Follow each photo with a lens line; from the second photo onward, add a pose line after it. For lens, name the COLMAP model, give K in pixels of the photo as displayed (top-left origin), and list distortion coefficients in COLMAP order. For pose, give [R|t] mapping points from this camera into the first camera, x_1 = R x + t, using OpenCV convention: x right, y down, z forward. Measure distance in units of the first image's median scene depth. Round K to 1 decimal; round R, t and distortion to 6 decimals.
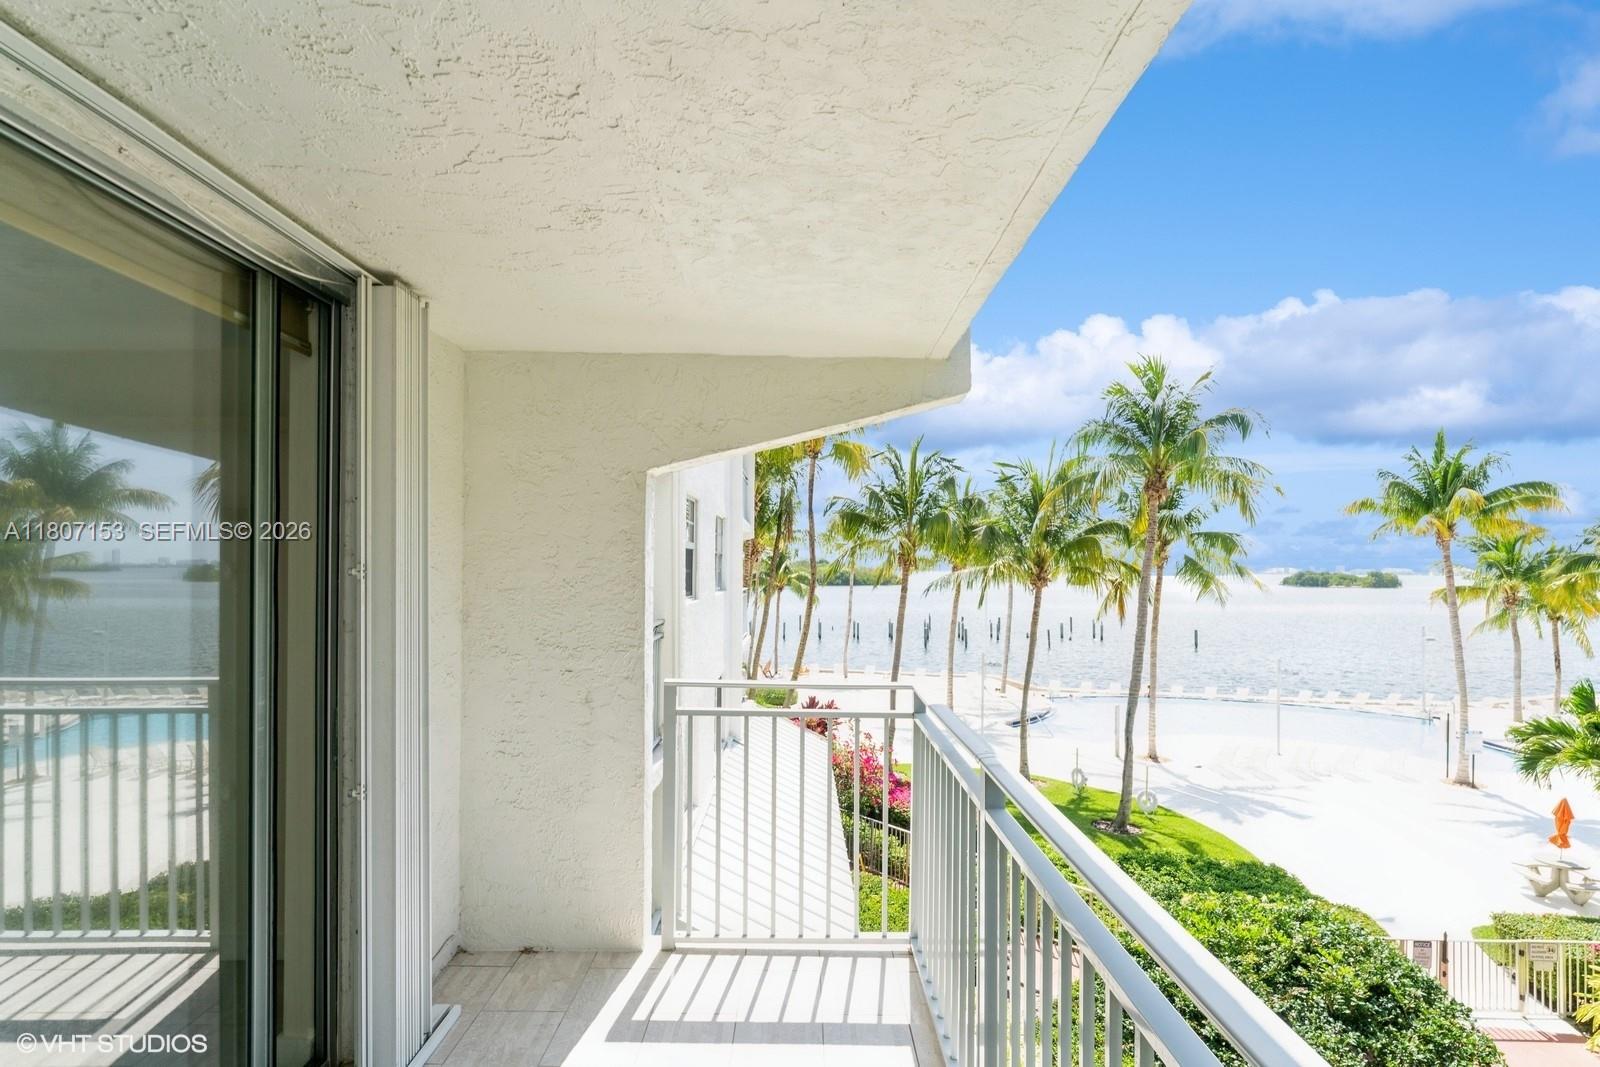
lens RADIAL K [[791.3, 0, 798.1], [0, 791.3, 581.0], [0, 0, 1]] dist [-0.002842, 0.000342]
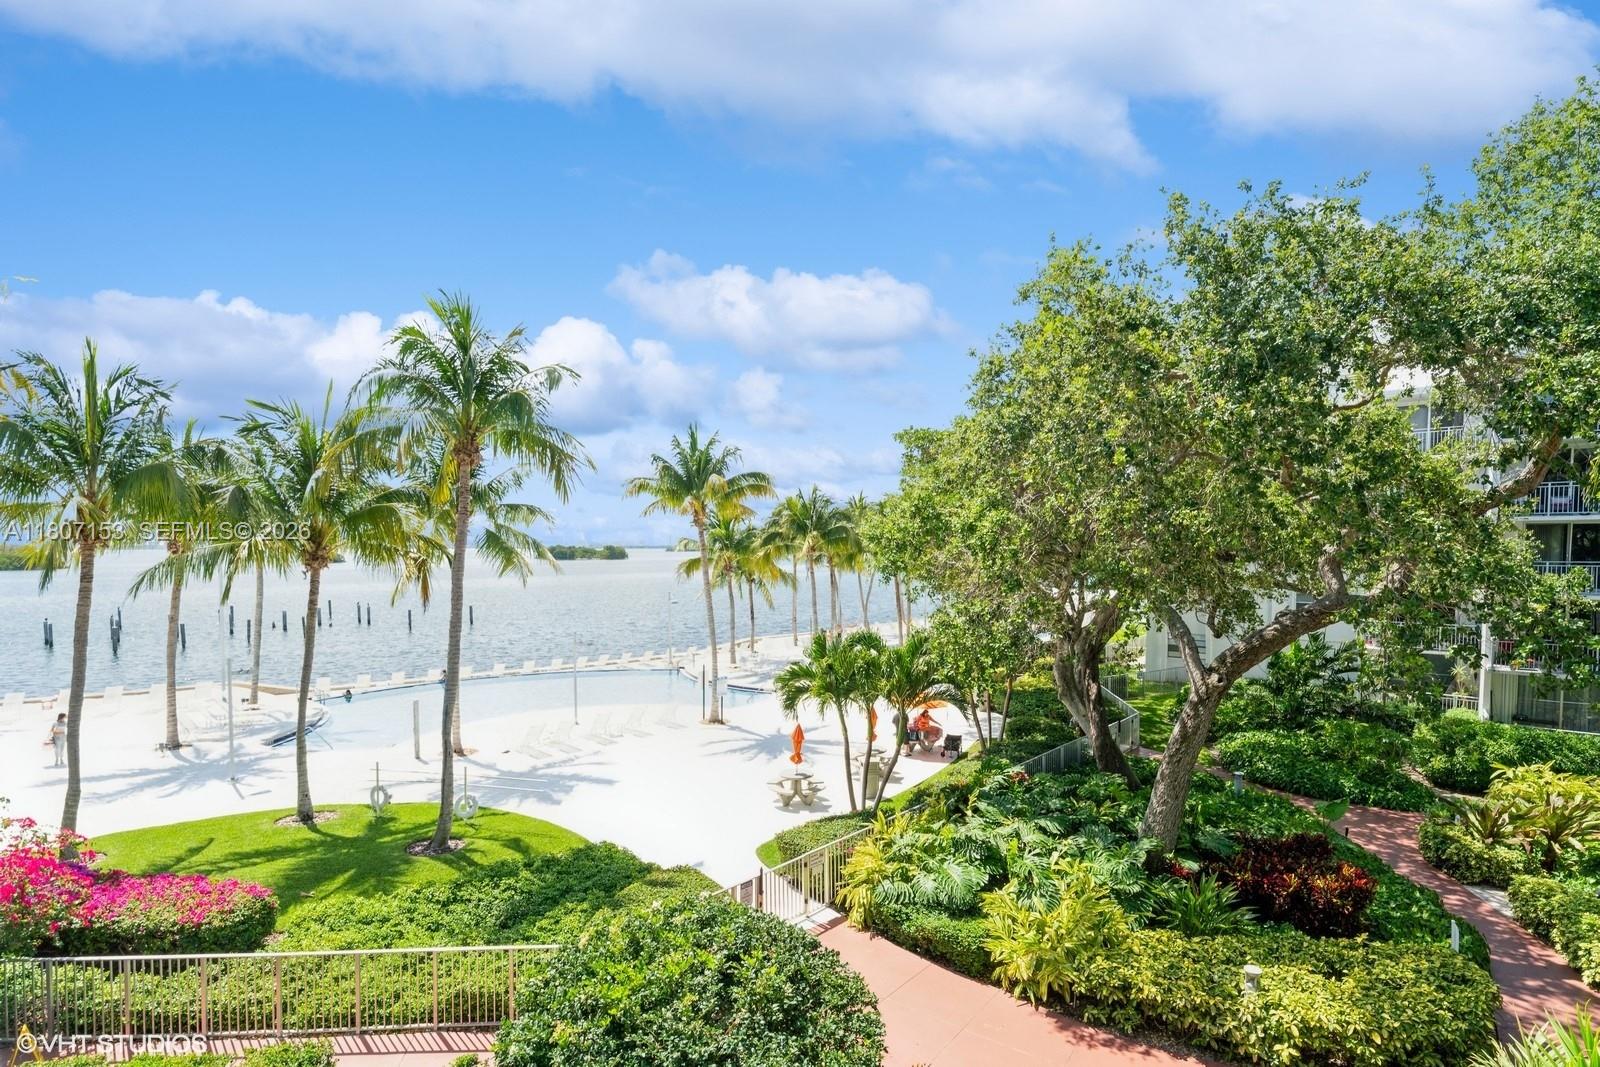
lens RADIAL K [[791.3, 0, 798.1], [0, 791.3, 581.0], [0, 0, 1]] dist [-0.002842, 0.000342]
pose [[0.634434, -0.041101, 0.771884, 0.002173], [0.017027, 0.999086, 0.039203, -0.002465], [-0.772790, -0.011729, 0.634554, 0.140426]]
